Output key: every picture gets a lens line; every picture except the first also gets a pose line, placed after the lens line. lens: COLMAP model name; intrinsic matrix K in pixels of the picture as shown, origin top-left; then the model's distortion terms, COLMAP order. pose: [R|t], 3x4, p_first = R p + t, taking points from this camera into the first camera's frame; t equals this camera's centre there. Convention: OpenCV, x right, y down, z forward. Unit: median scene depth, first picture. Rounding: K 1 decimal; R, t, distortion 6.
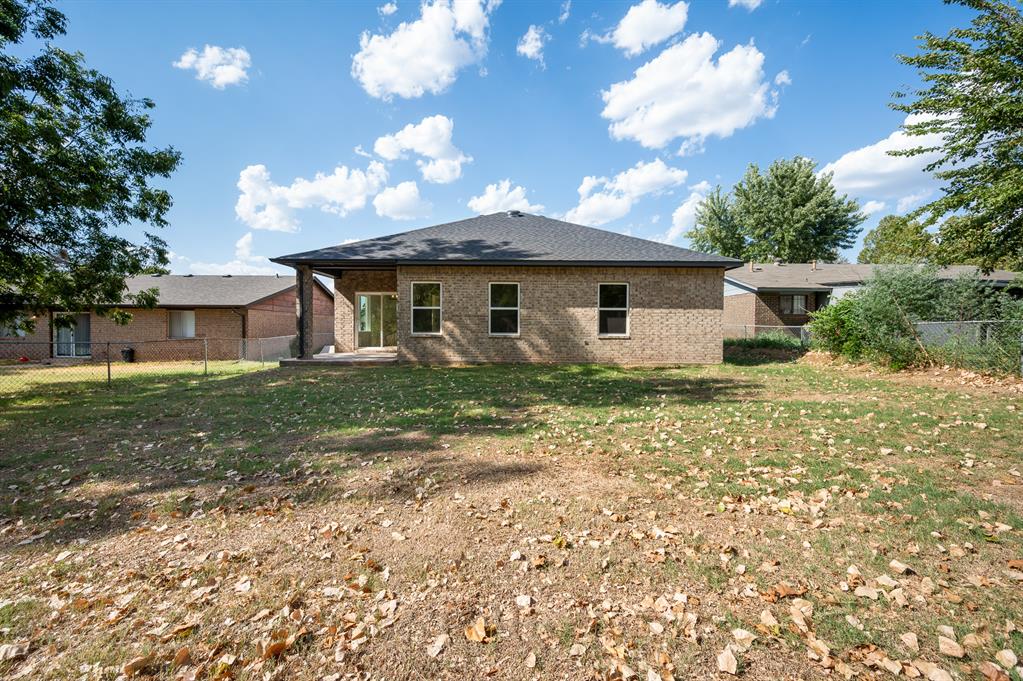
lens RADIAL K [[421.9, 0, 462.8], [0, 421.9, 335.1], [0, 0, 1]] dist [-0.000992, -0.000038]
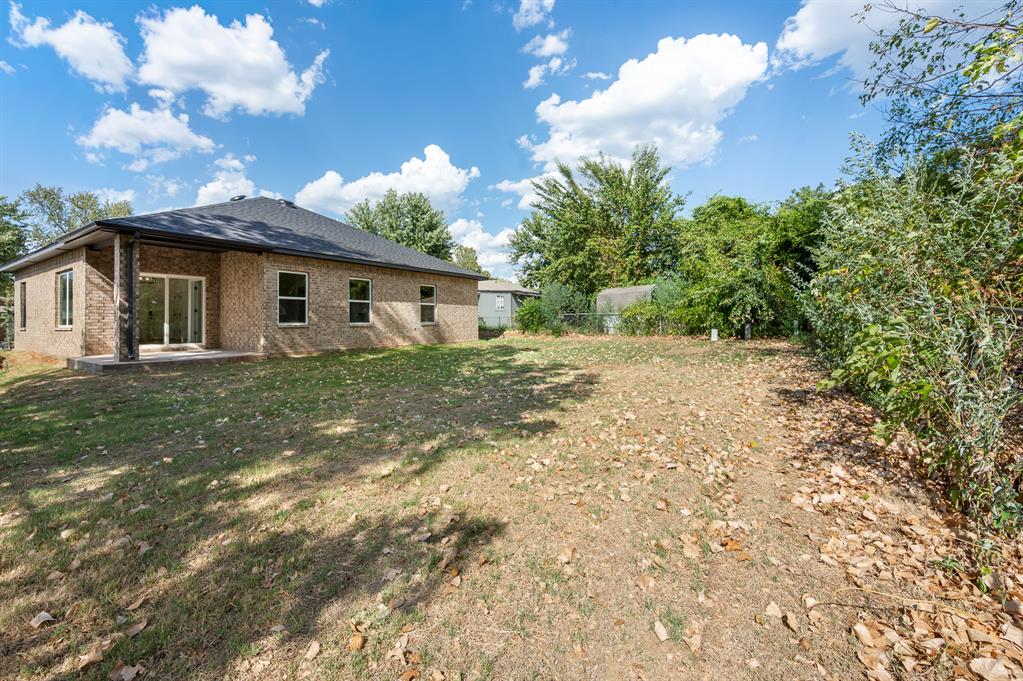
lens RADIAL K [[419.3, 0, 508.4], [0, 419.3, 318.2], [0, 0, 1]] dist [-0.000285, -0.000083]
pose [[0.549501, -0.003173, 0.835487, -0.635892], [0.015446, 0.999860, -0.006361, -0.003483], [-0.835350, 0.016400, 0.549474, 0.036765]]
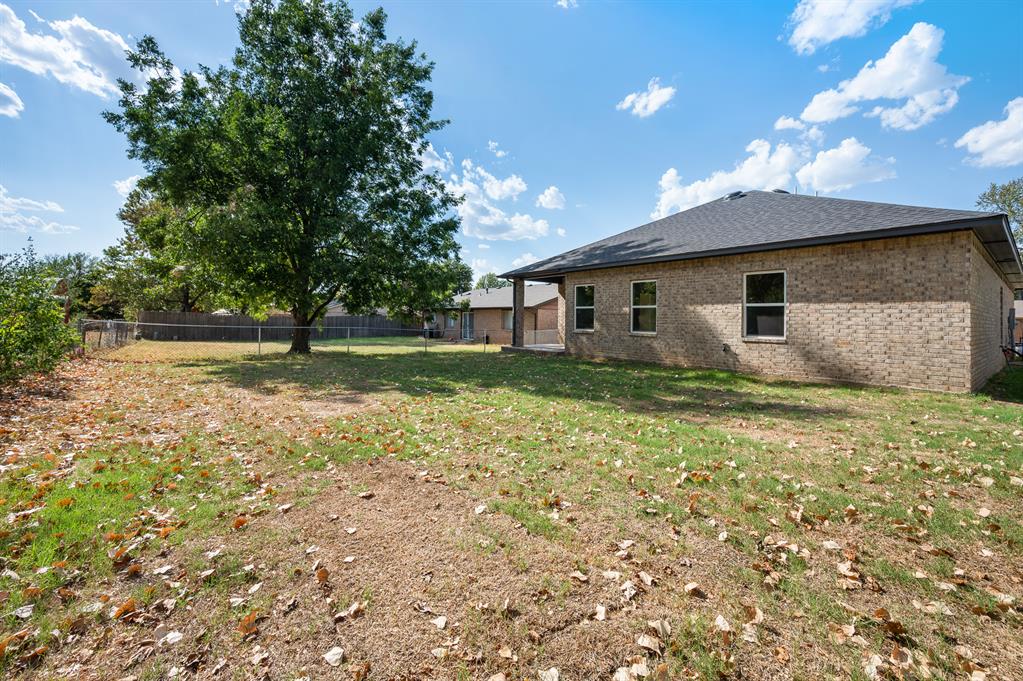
lens RADIAL K [[419.3, 0, 508.4], [0, 419.3, 318.2], [0, 0, 1]] dist [-0.000285, -0.000083]
pose [[0.623245, 0.002094, -0.782024, 0.670536], [-0.027369, 0.999442, -0.019136, -0.008898], [0.781548, 0.033330, 0.622955, 0.141631]]
